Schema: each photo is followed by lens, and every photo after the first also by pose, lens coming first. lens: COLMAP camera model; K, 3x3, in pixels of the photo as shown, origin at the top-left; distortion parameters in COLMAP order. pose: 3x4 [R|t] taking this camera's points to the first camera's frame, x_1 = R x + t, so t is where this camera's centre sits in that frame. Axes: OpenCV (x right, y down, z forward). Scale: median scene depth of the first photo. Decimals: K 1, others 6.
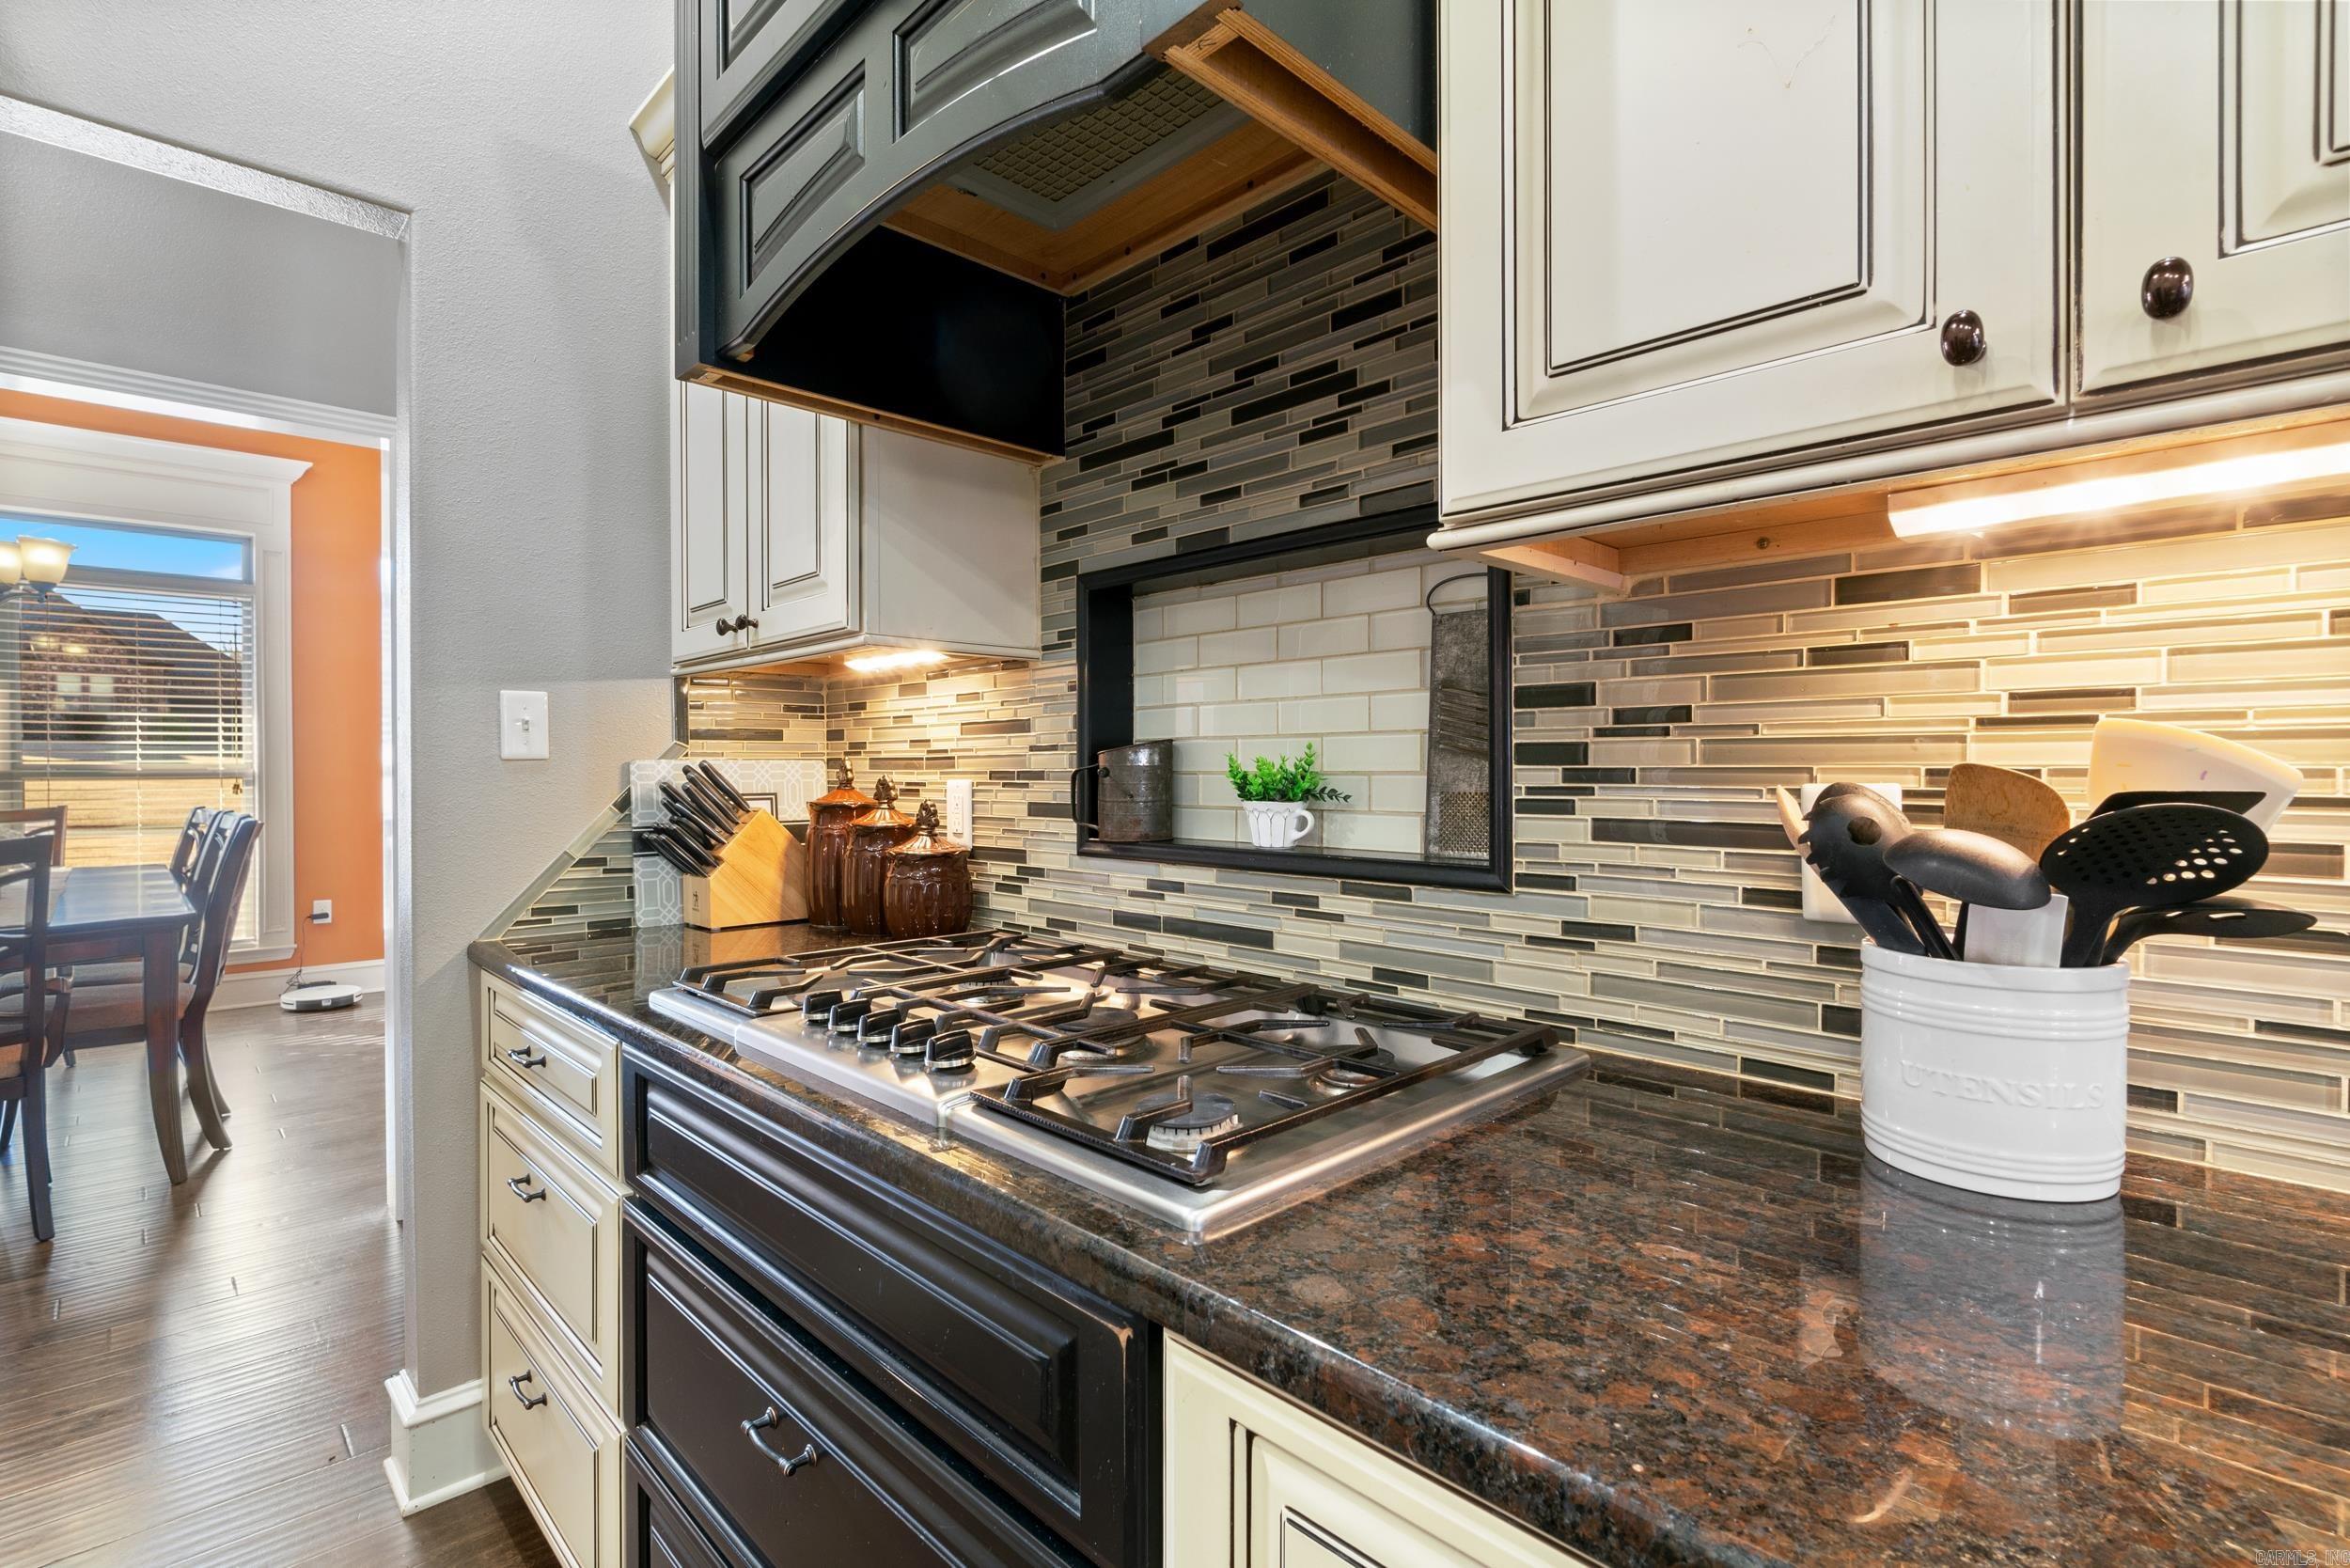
lens RADIAL K [[1087.3, 0, 1161.7], [0, 1087.3, 772.6], [0, 0, 1]] dist [-0.012046, 0.002688]
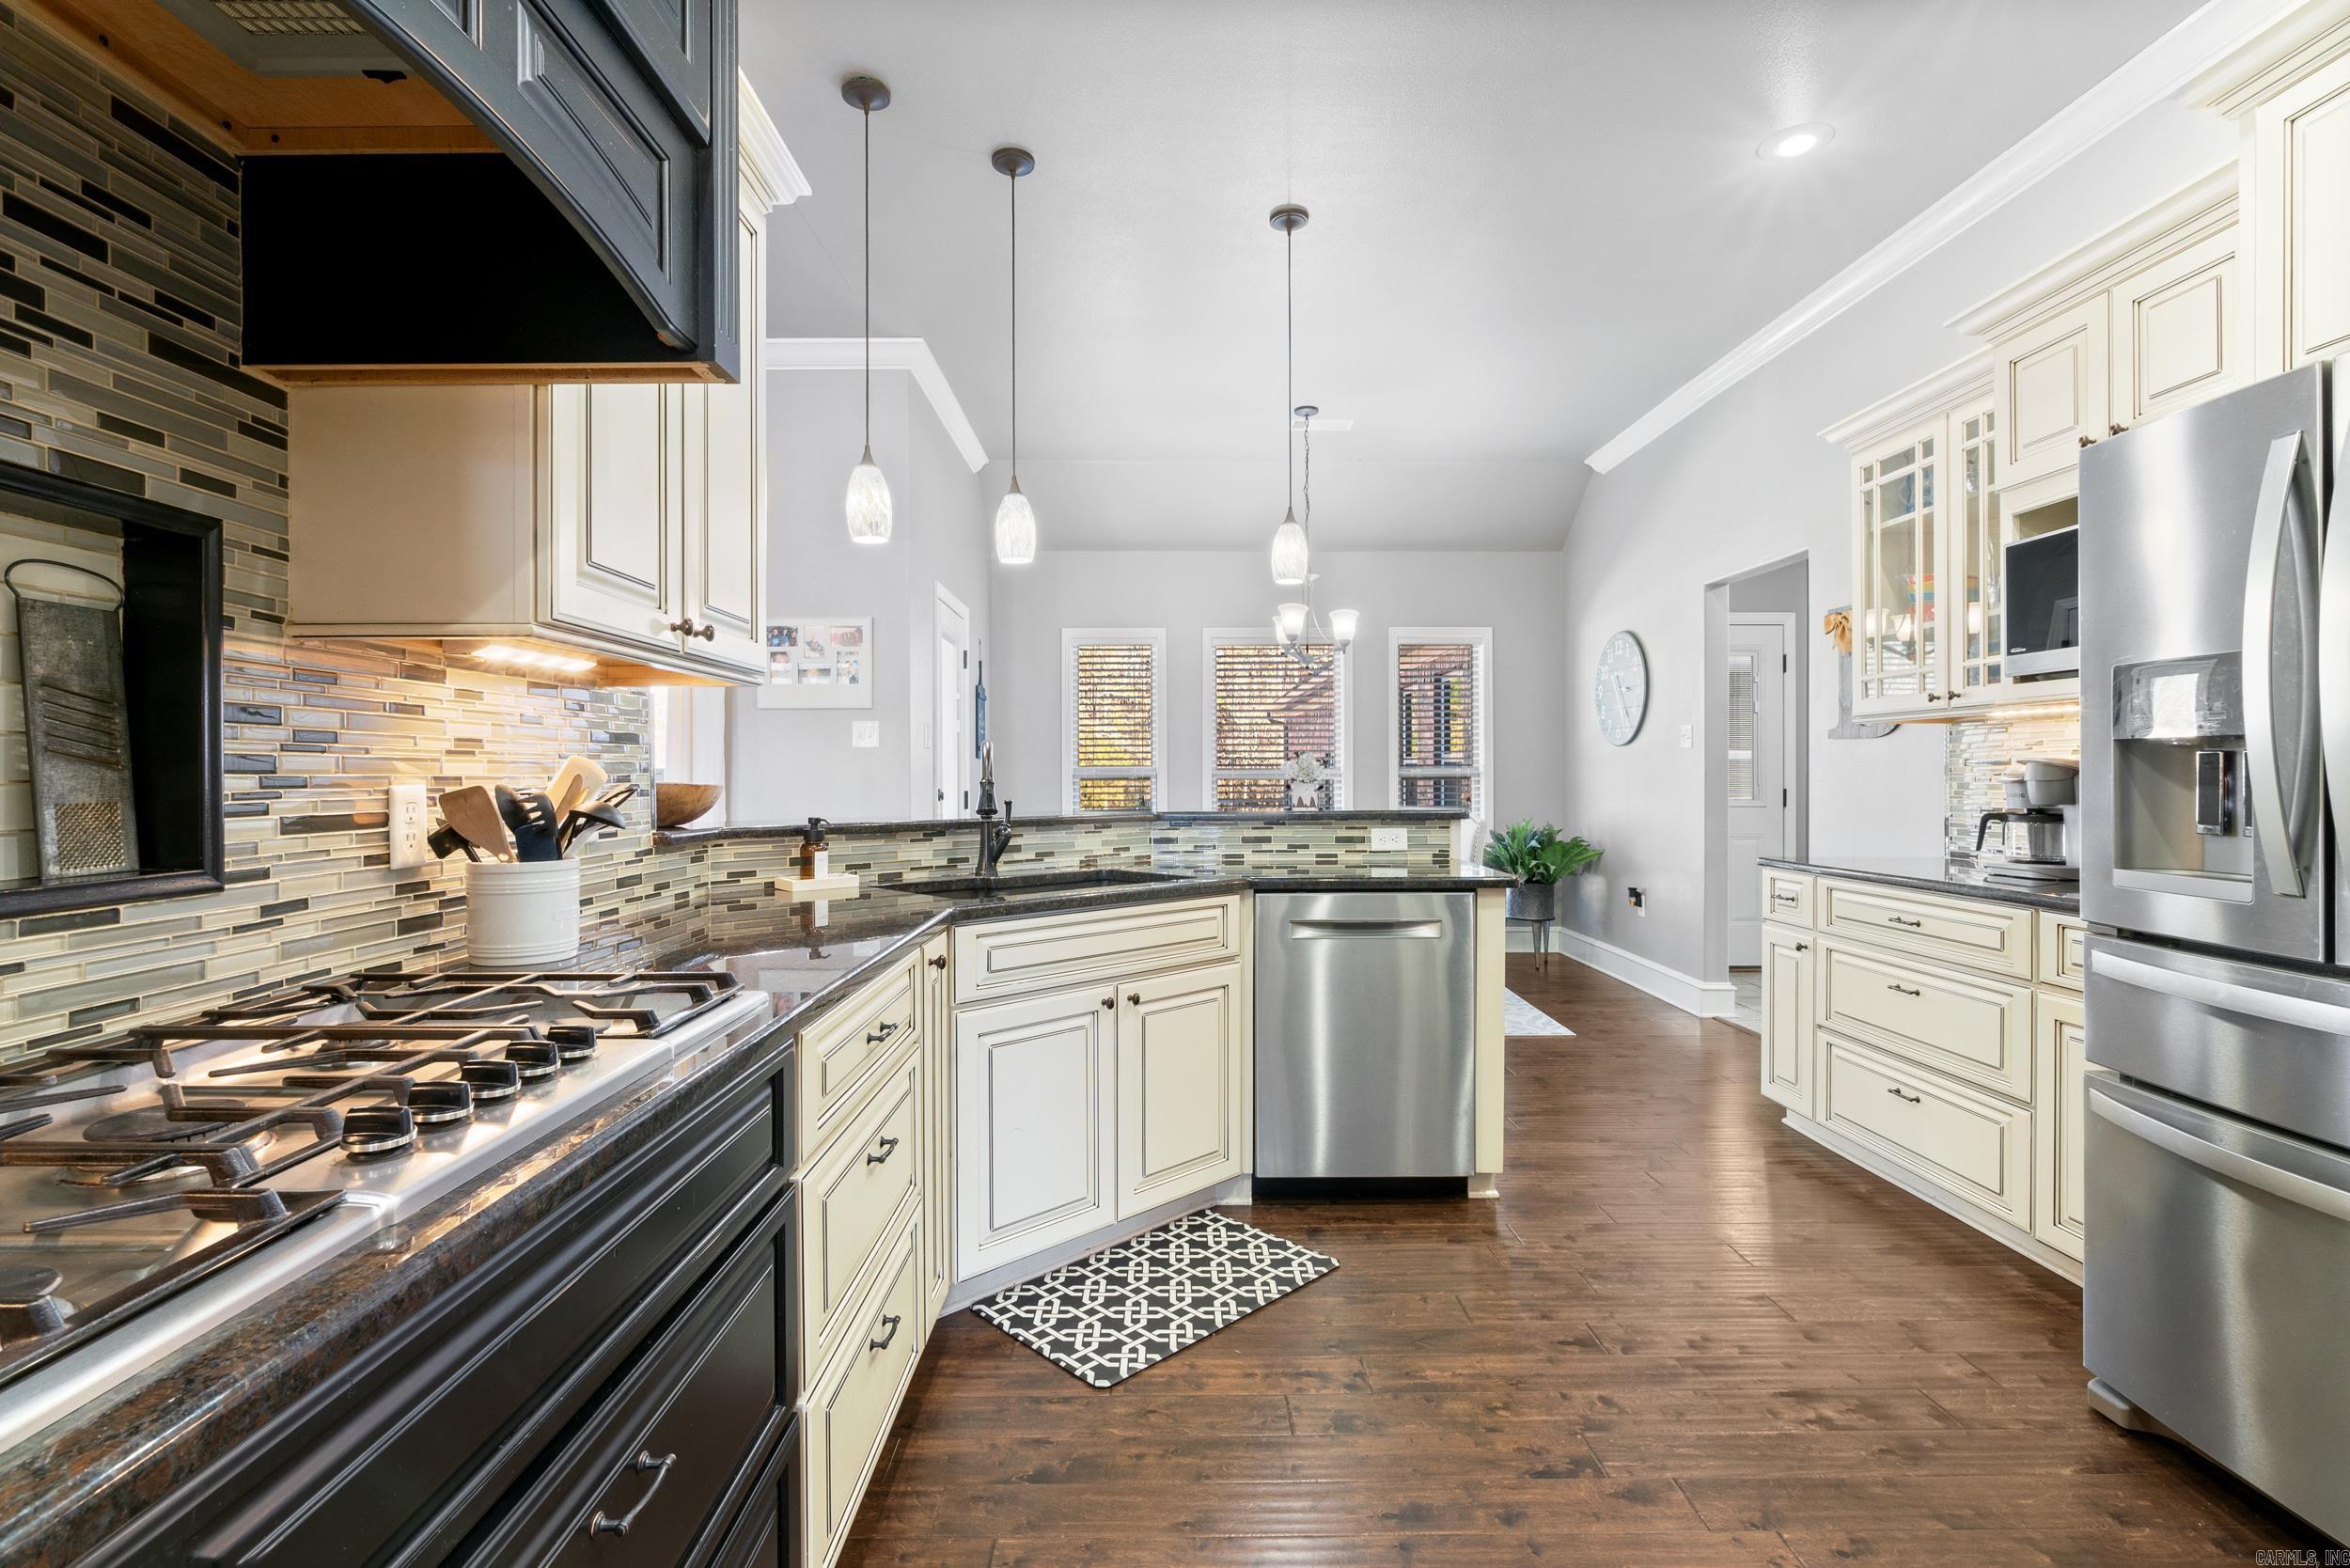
lens RADIAL K [[1087.3, 0, 1164.8], [0, 1087.3, 783.2], [0, 0, 1]] dist [-0.012046, 0.002688]
pose [[-0.725275, -0.000713, 0.688459, -1.123281], [0.008967, 0.999905, 0.010482, -0.000325], [-0.688401, 0.013776, -0.725199, 1.143788]]
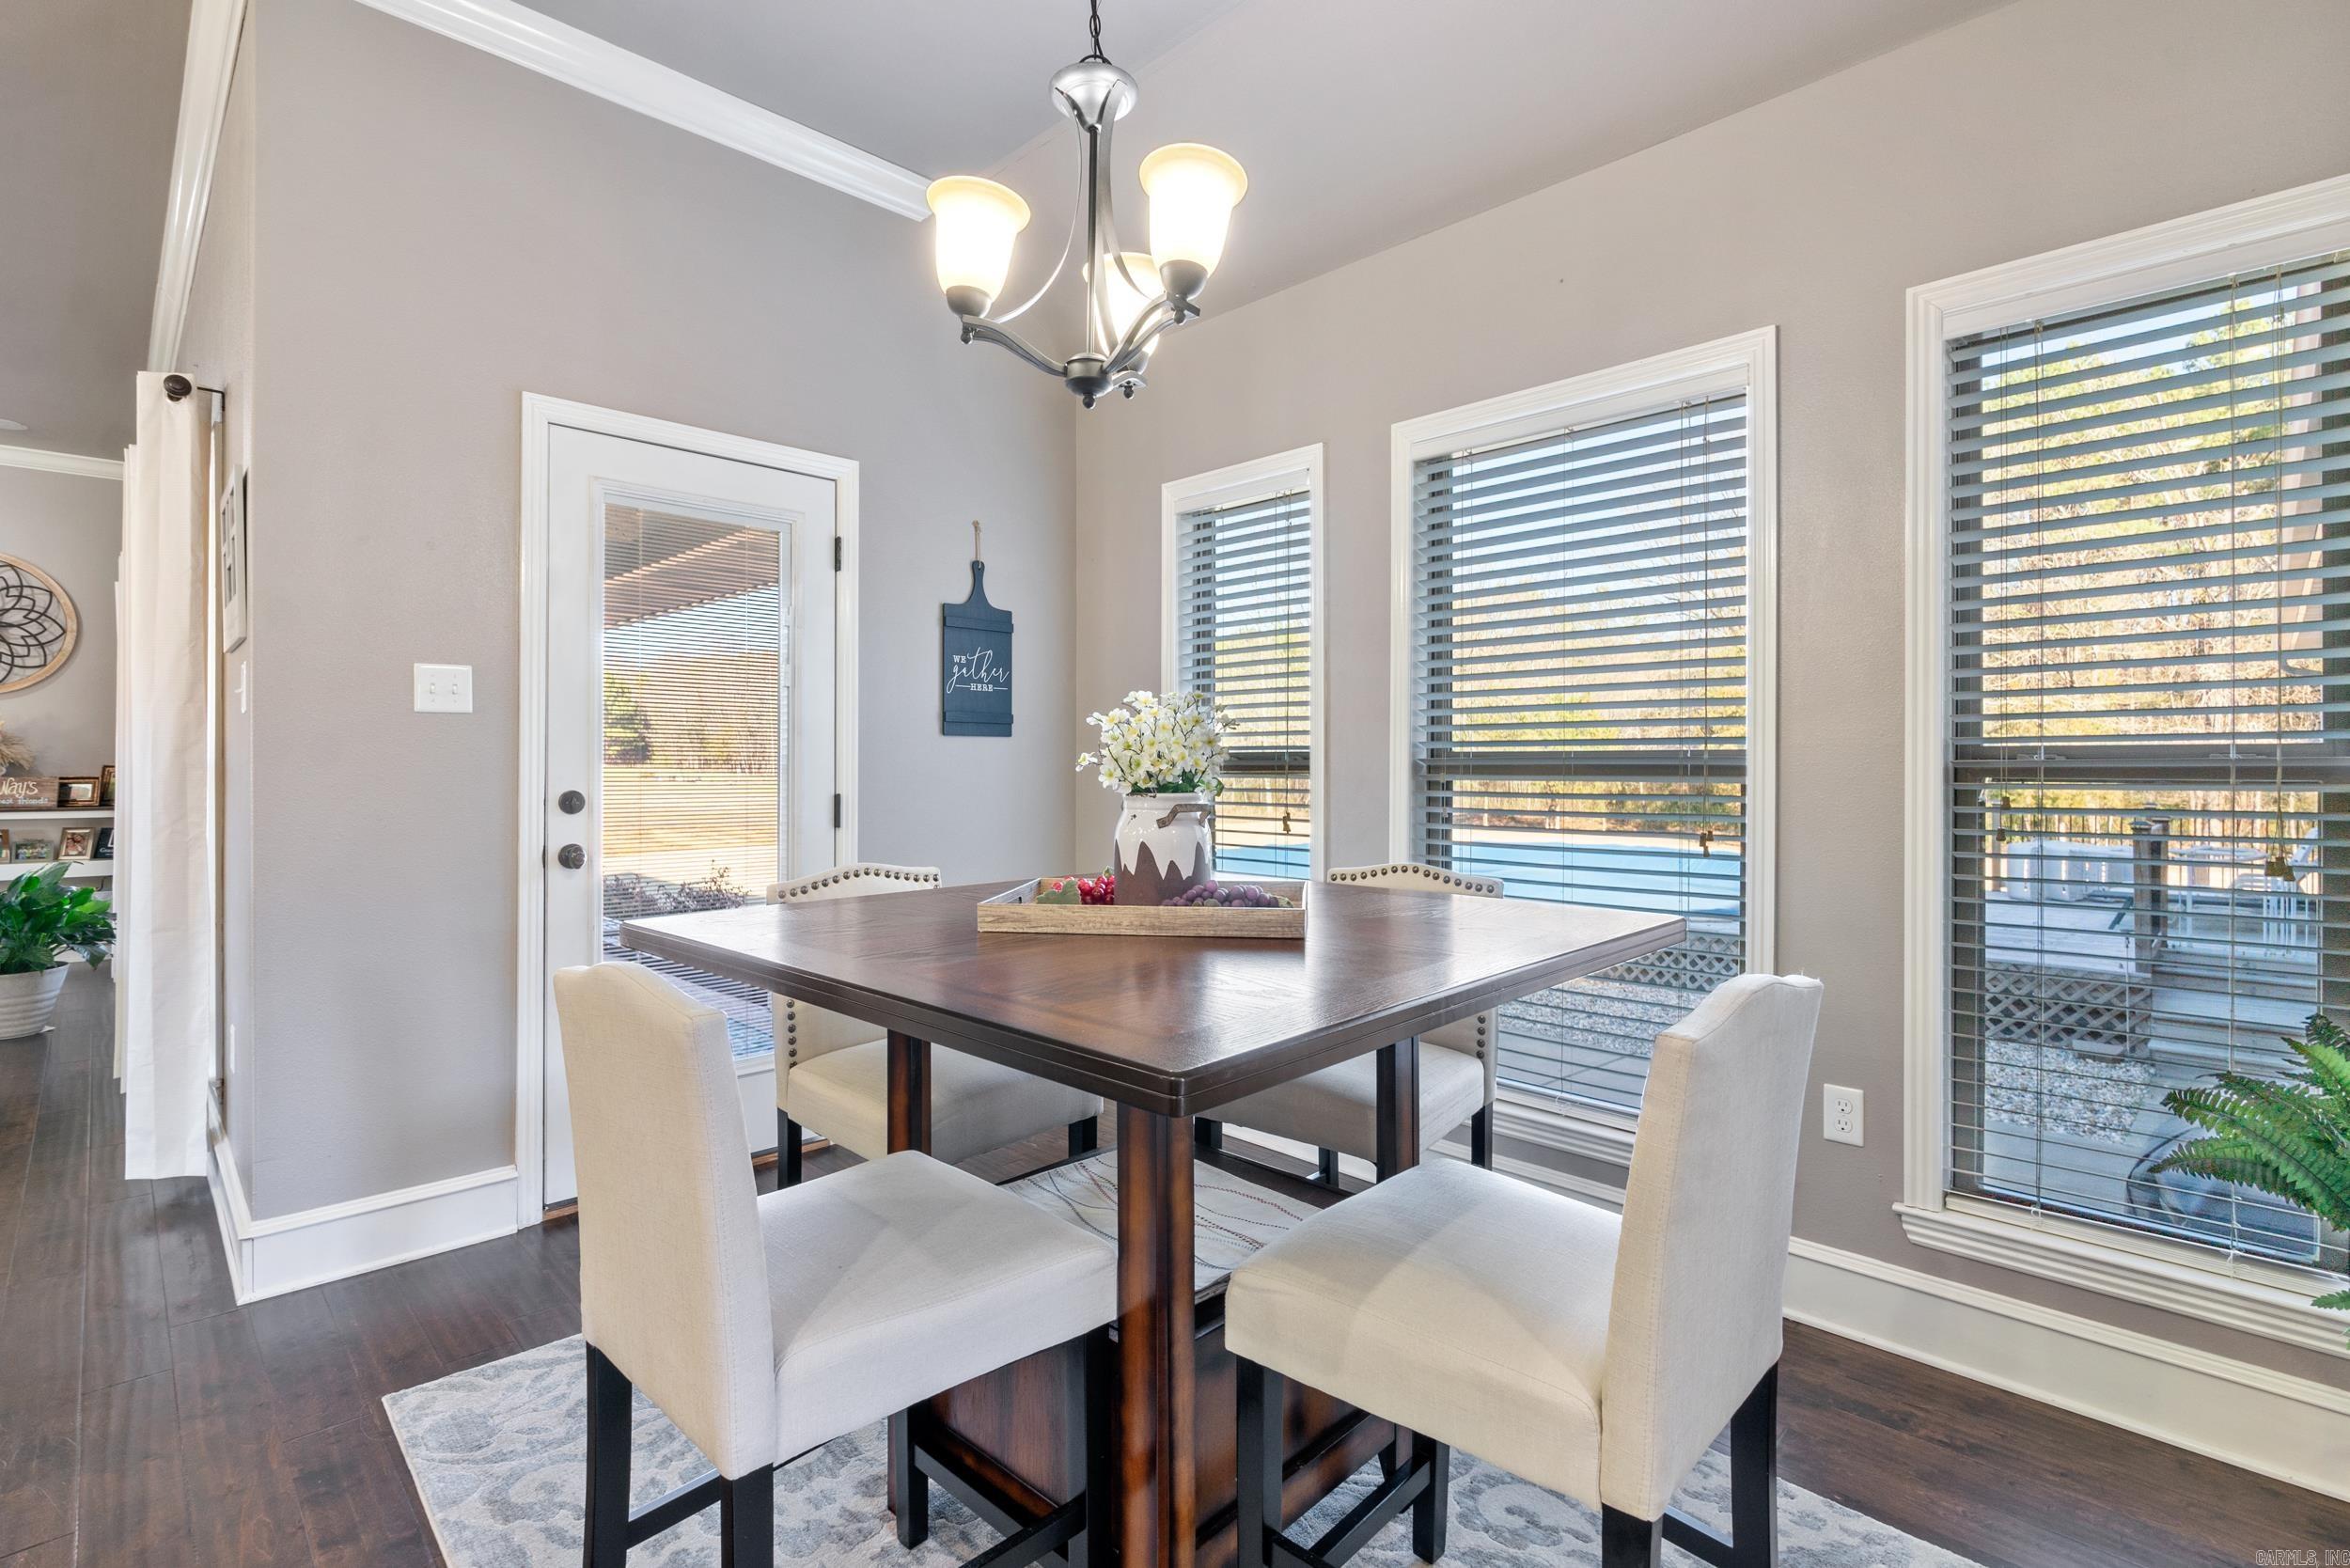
lens RADIAL K [[1087.3, 0, 1161.9], [0, 1087.3, 765.7], [0, 0, 1]] dist [-0.012046, 0.002688]
pose [[-0.014024, 0.004510, 0.999891, 0.359276], [0.004117, 0.999982, -0.004453, 0.026373], [-0.999893, 0.004054, -0.014042, -2.989790]]
